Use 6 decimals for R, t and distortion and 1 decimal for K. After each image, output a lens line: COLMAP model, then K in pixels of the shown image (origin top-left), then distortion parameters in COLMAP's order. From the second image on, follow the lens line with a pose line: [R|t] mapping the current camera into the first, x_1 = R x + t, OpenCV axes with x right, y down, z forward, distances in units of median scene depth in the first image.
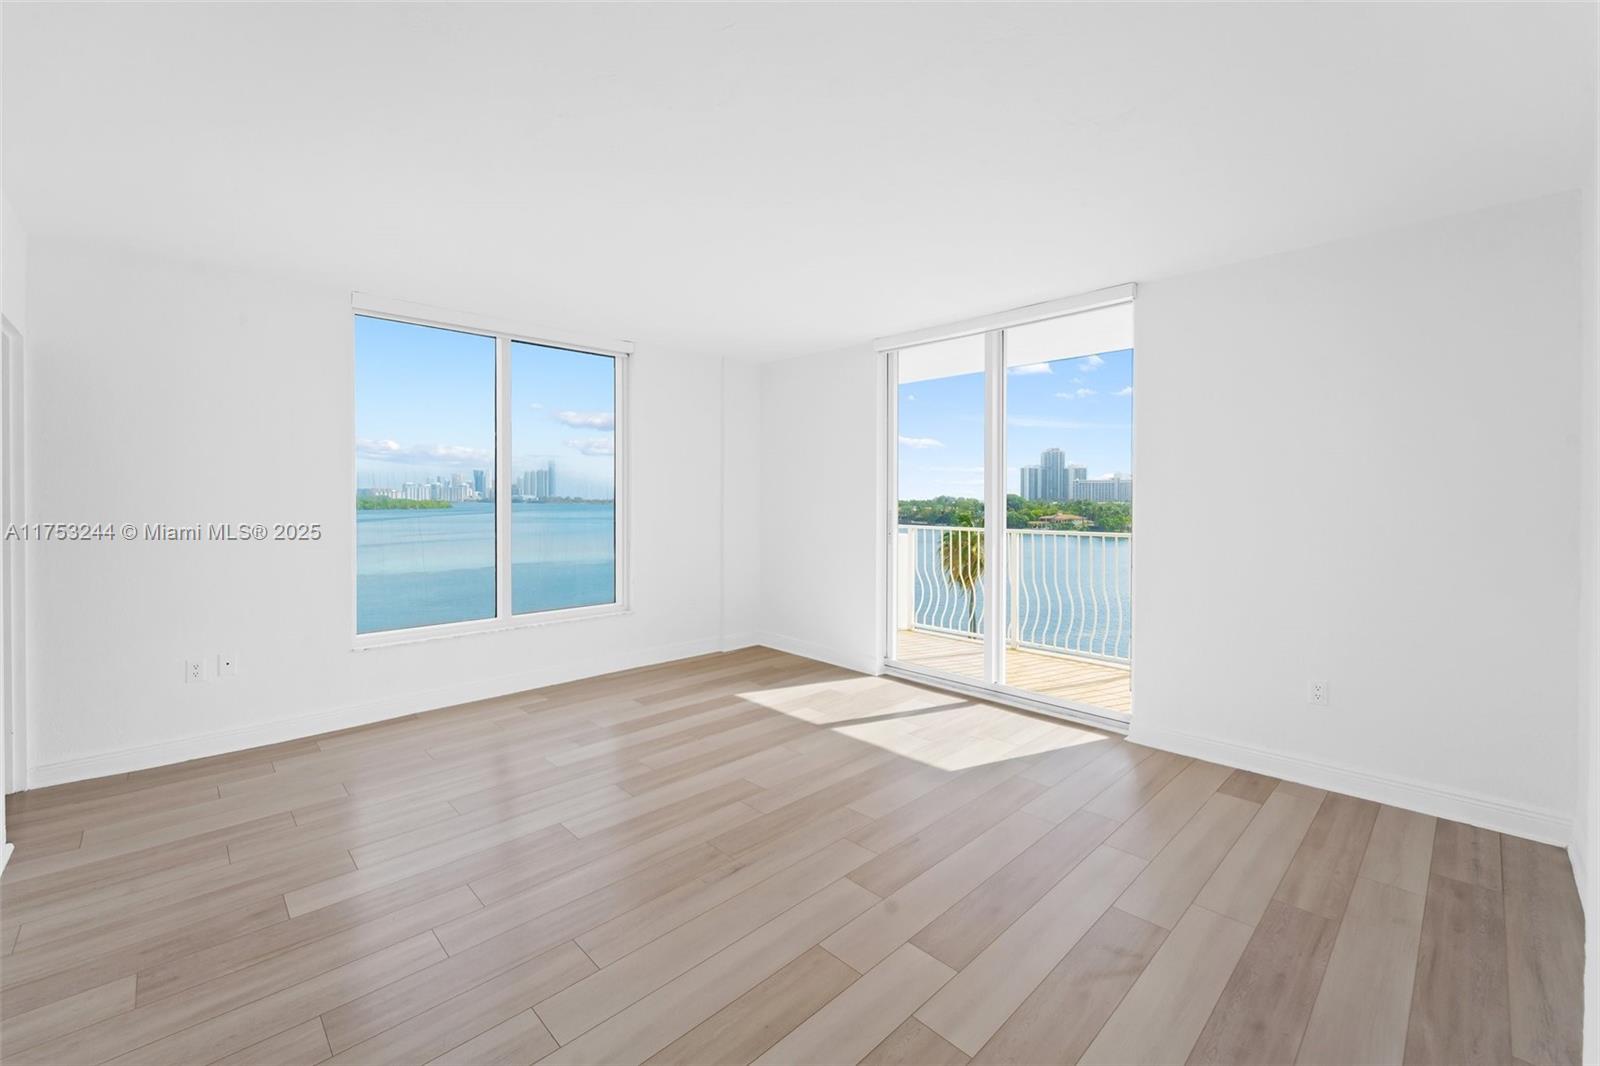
lens RADIAL K [[656.8, 0, 800.9], [0, 656.8, 508.2], [0, 0, 1]] dist [0.001215, 0.000328]
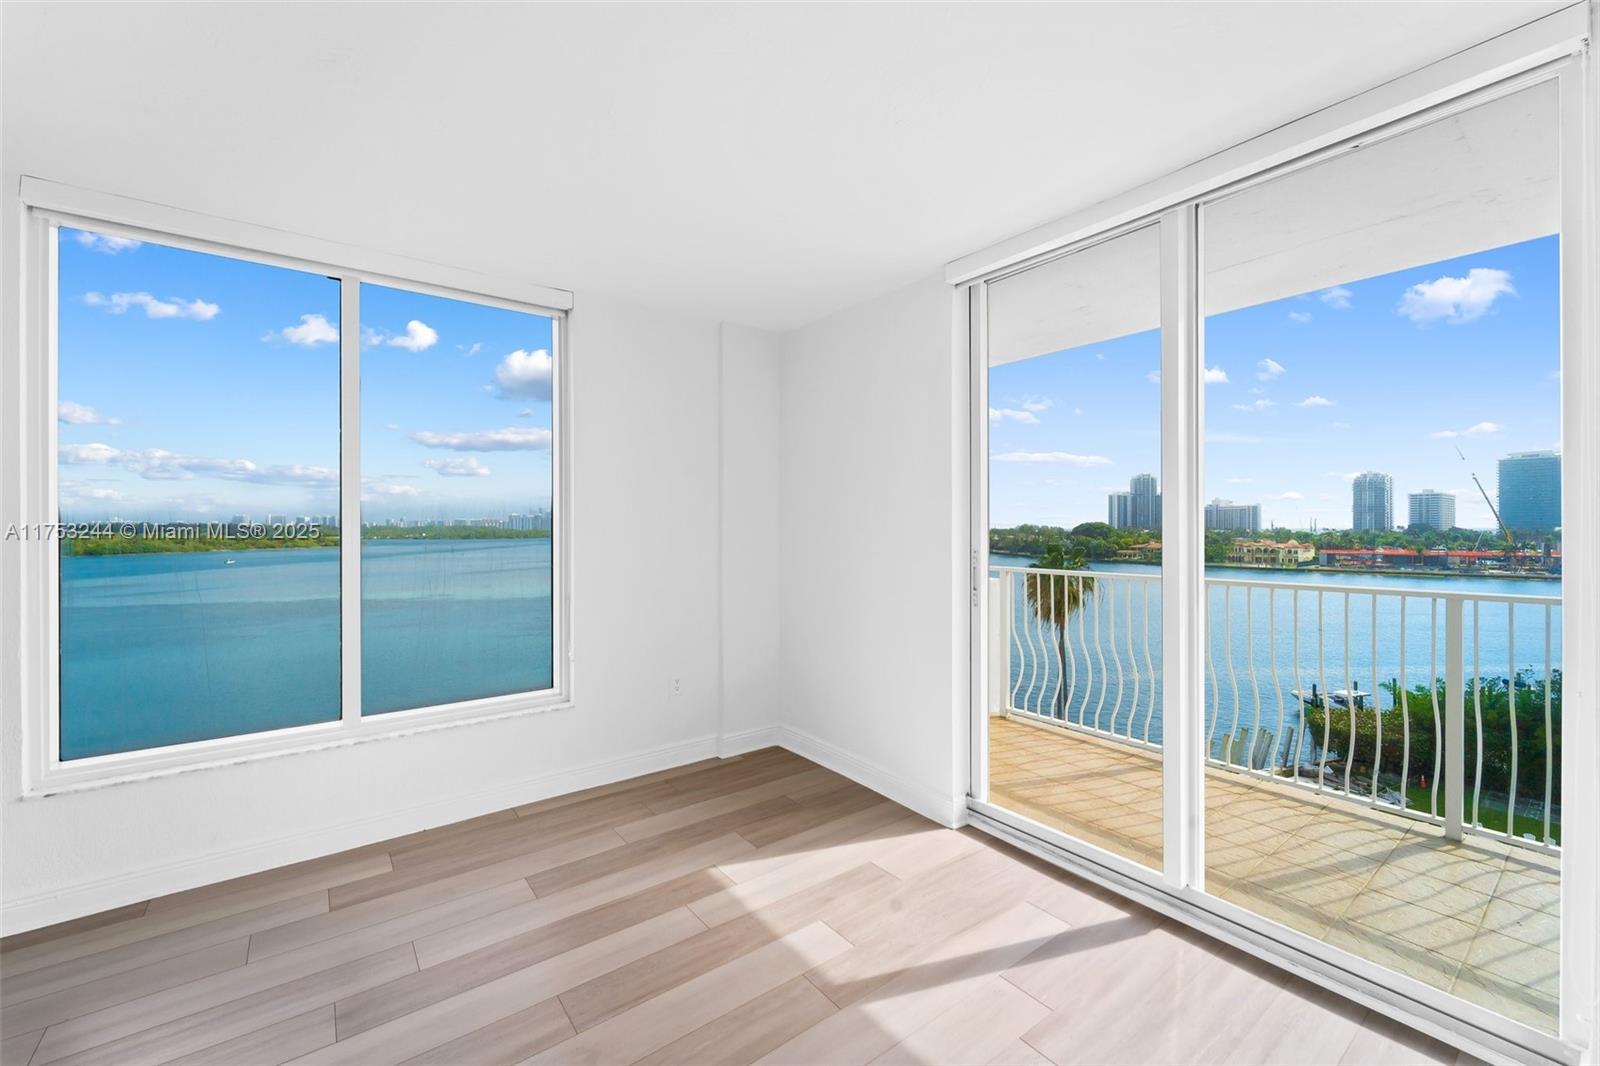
lens RADIAL K [[650.3, 0, 804.0], [0, 650.3, 521.9], [0, 0, 1]] dist [0.000006, 0.000191]
pose [[0.993363, -0.004431, -0.114937, 0.034491], [0.001743, 0.999723, -0.023480, -0.005196], [0.115009, 0.023123, 0.993095, 0.275303]]
